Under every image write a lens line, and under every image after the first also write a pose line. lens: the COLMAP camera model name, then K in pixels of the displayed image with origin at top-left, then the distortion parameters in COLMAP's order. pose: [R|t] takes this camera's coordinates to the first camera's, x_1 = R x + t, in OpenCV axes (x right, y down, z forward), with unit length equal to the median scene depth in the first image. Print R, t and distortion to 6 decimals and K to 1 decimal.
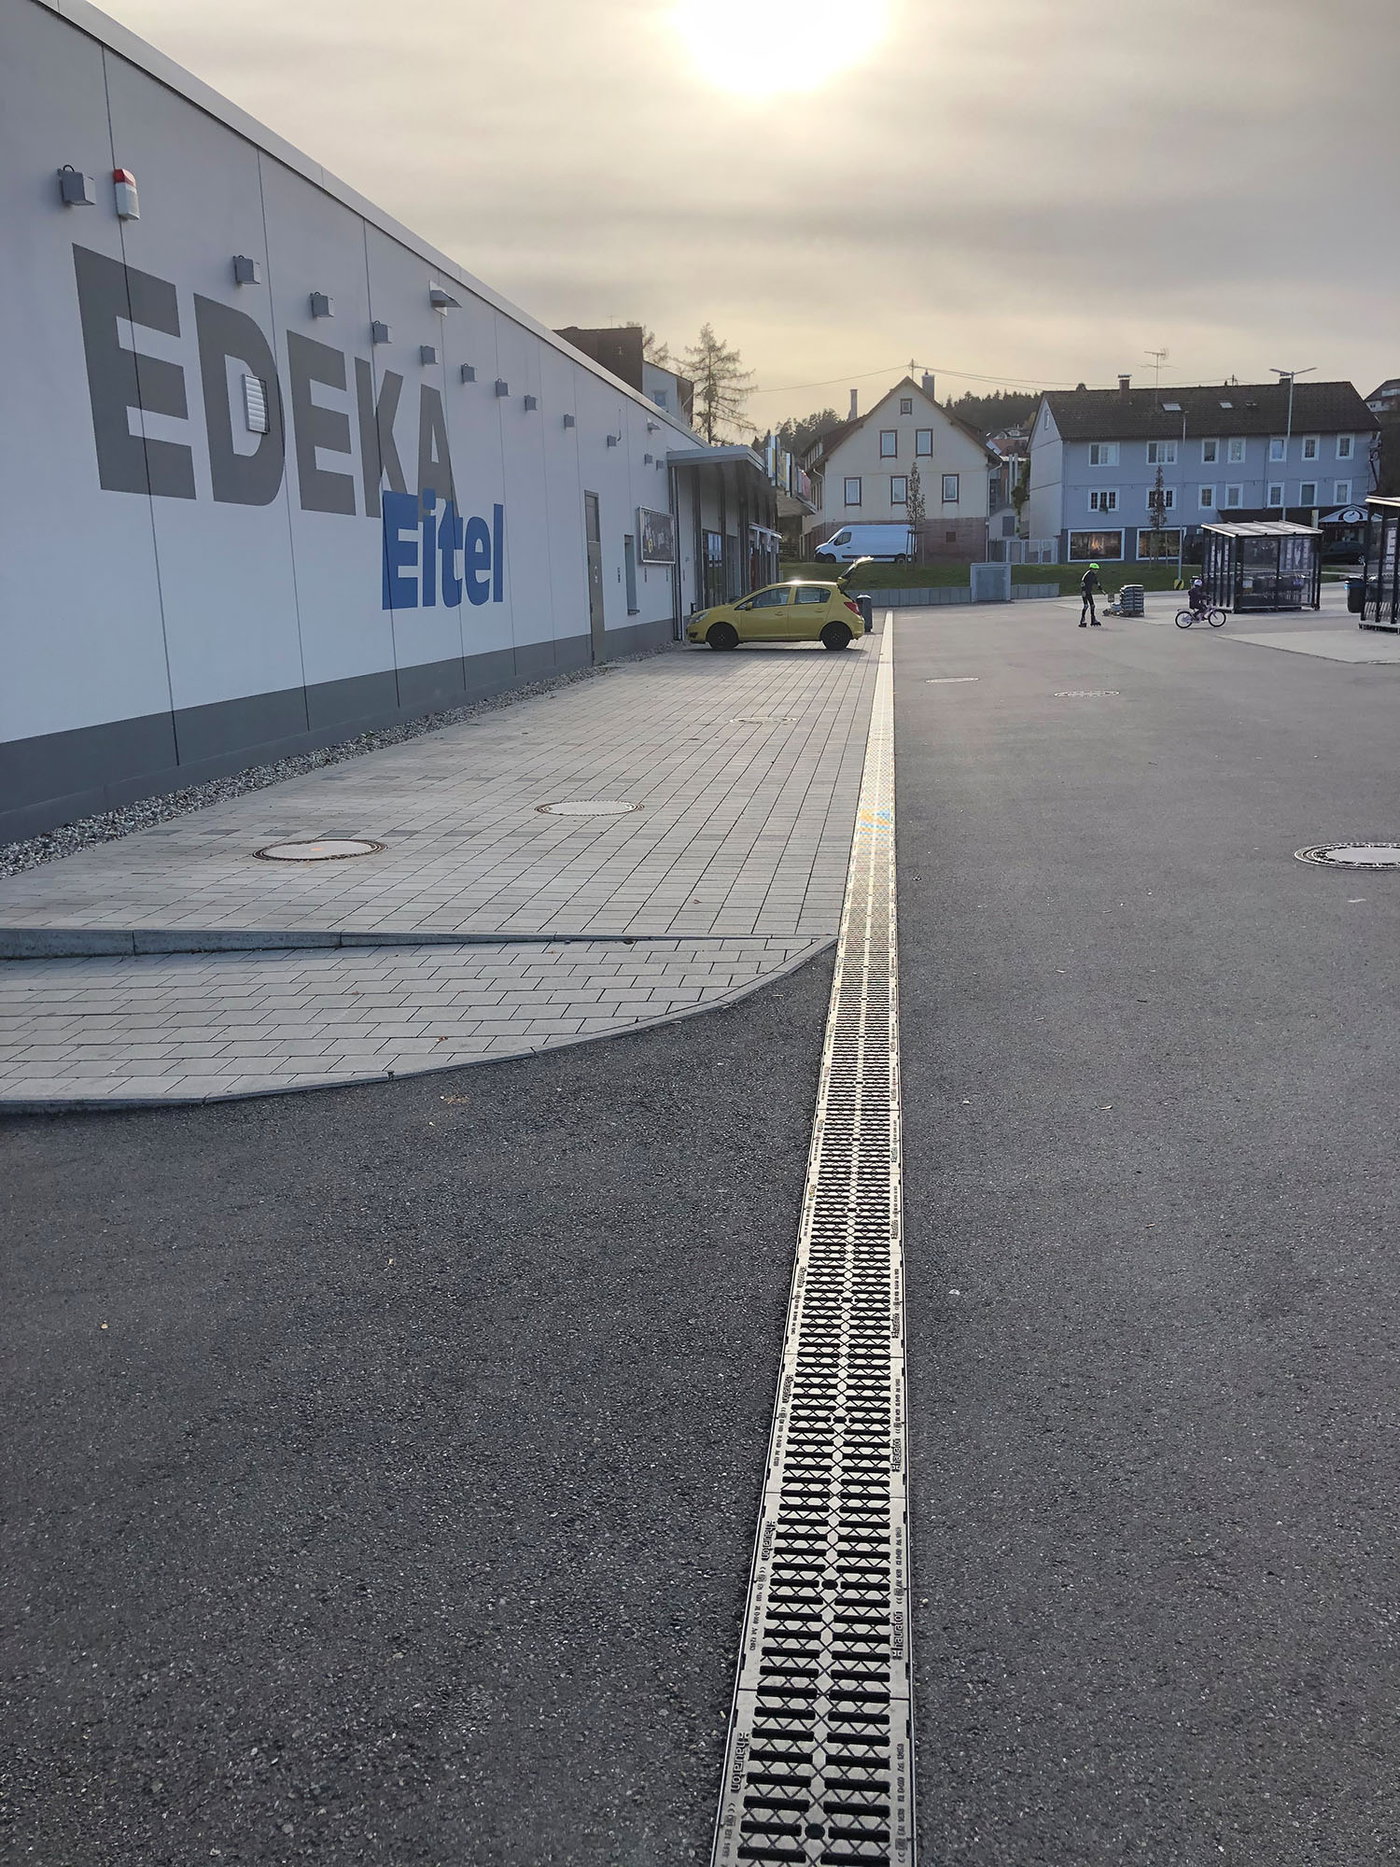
lens RADIAL K [[1523.1, 0, 700.2], [0, 1523.1, 932.3], [0, 0, 1]] dist [0.042050, 0.002735]
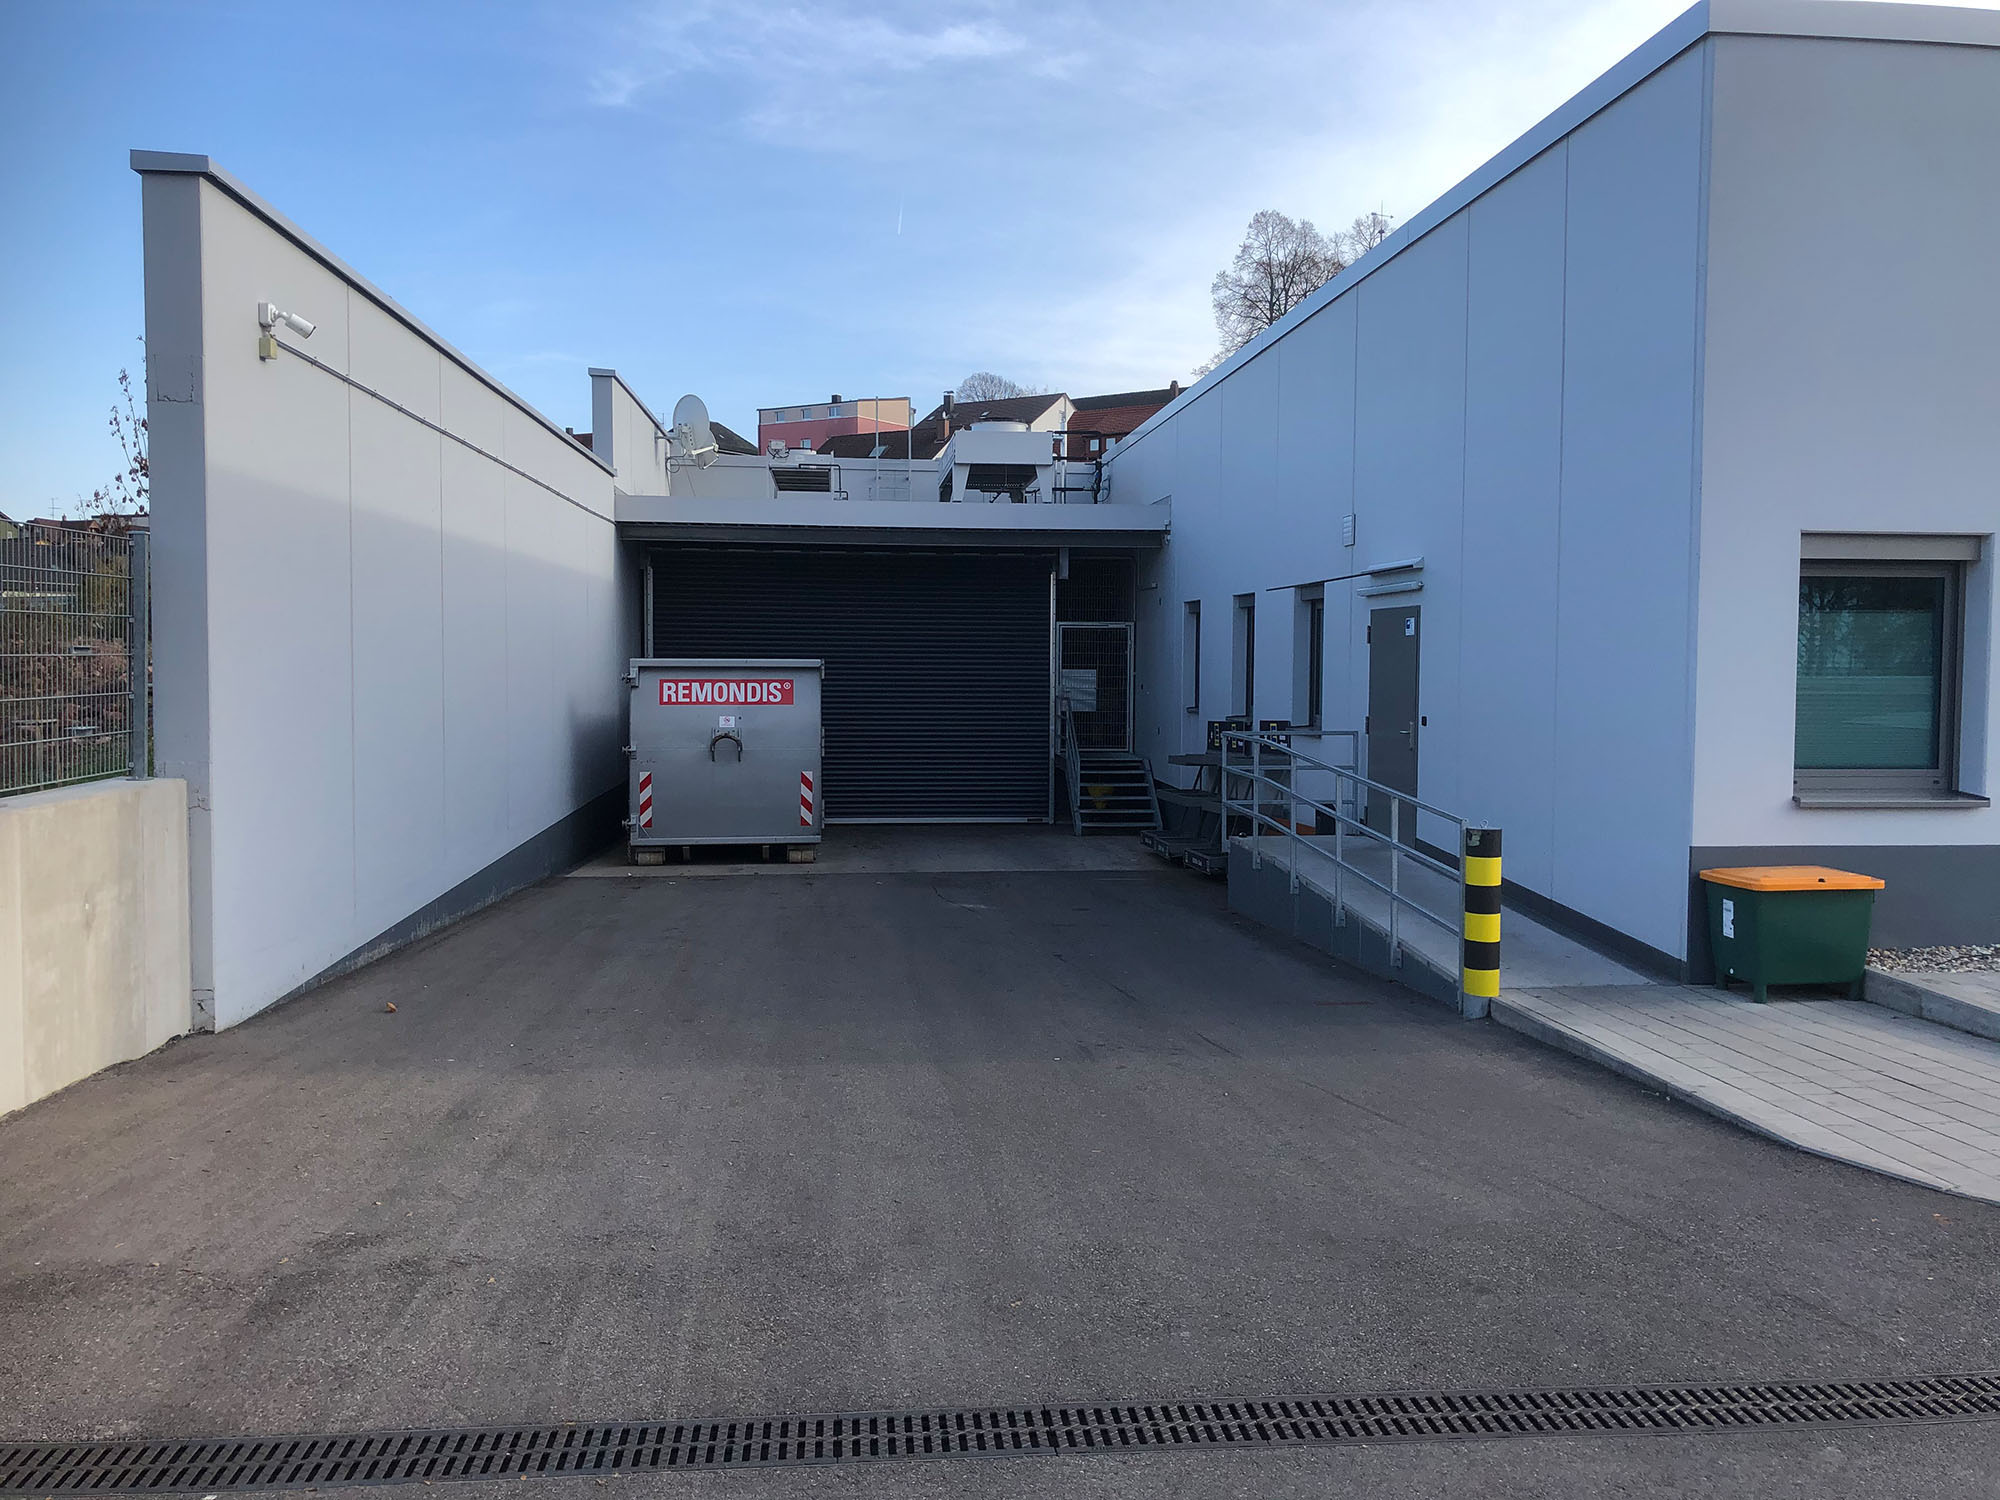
lens RADIAL K [[1631.6, 0, 1001.3], [0, 1631.6, 747.3], [0, 0, 1]] dist [0.042050, 0.002735]
pose [[0.216504, 0.087552, -0.972348, 0.900253], [-0.231572, 0.972152, 0.035973, -0.108937], [0.948420, 0.217380, 0.230750, 0.101264]]
